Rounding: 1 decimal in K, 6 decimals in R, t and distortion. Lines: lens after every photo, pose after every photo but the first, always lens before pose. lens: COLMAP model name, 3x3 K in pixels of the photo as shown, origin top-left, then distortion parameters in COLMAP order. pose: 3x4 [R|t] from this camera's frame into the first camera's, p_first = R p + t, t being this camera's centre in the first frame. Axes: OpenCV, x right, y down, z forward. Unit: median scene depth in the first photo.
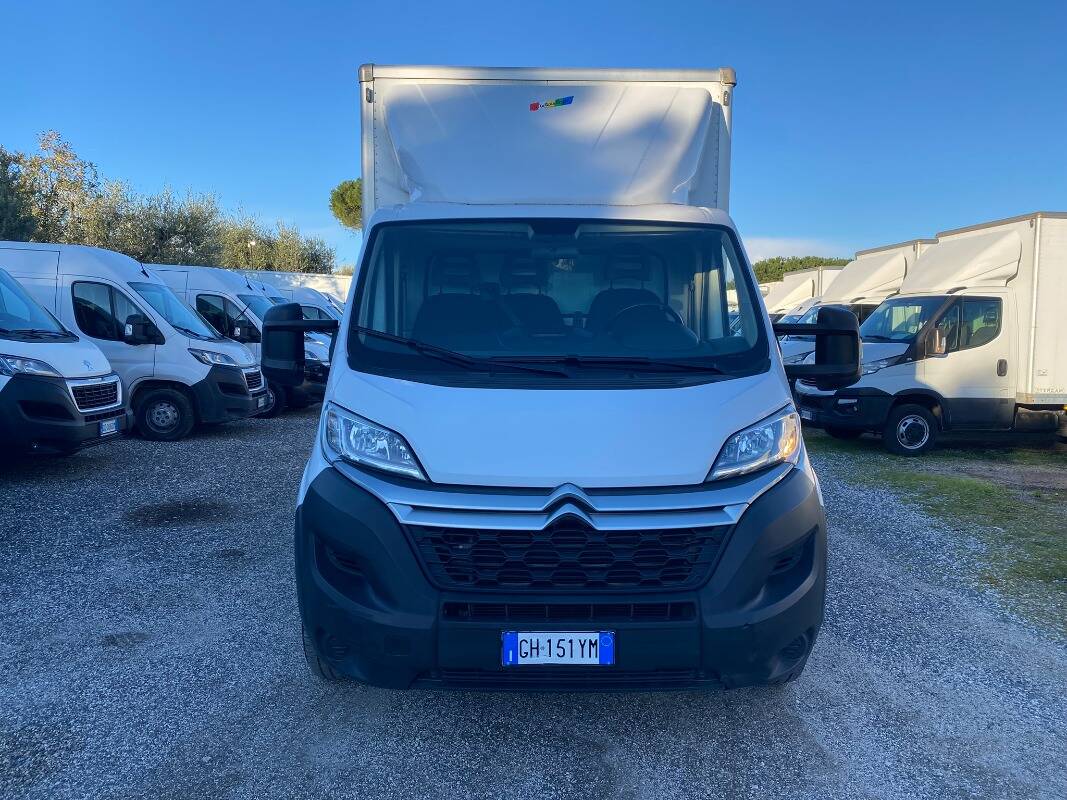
lens RADIAL K [[807.3, 0, 533.5], [0, 807.3, 400.0], [0, 0, 1]] dist [0.006069, 0.001769]
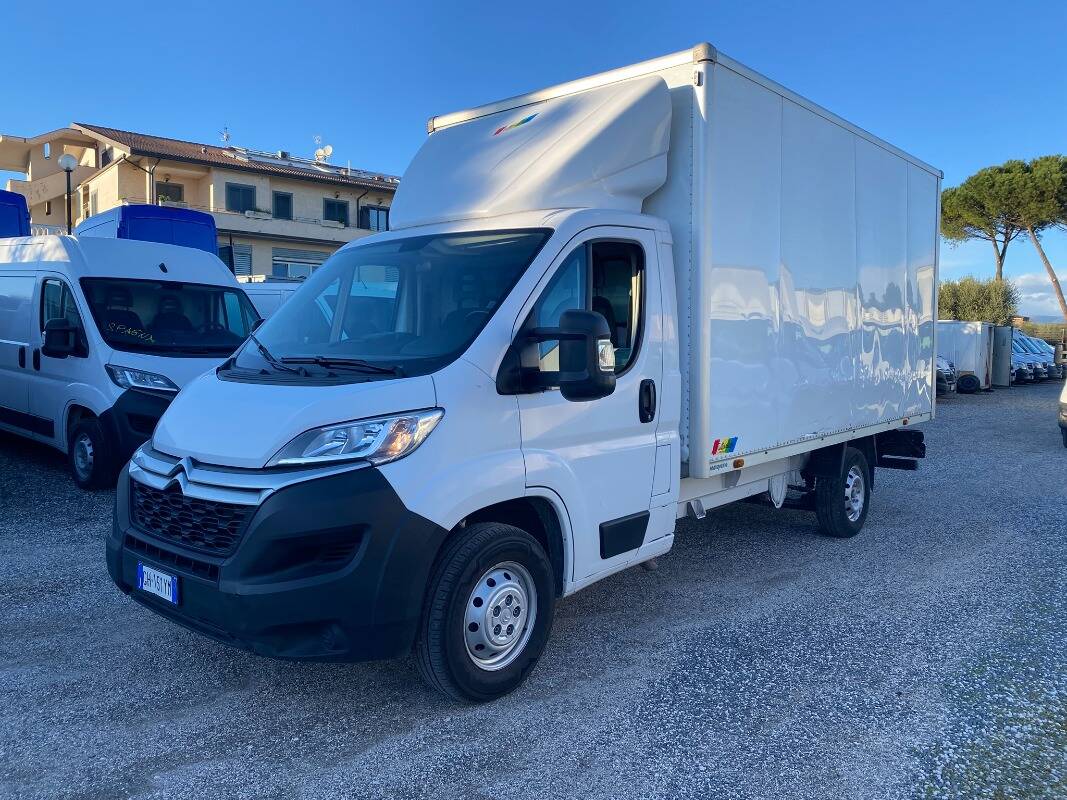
lens RADIAL K [[807.3, 0, 533.5], [0, 807.3, 400.0], [0, 0, 1]] dist [0.006069, 0.001769]
pose [[0.741359, 0.034376, -0.670228, 1.217236], [-0.055945, 0.998377, -0.010675, -0.000869], [0.668773, 0.045410, 0.742079, 0.402412]]
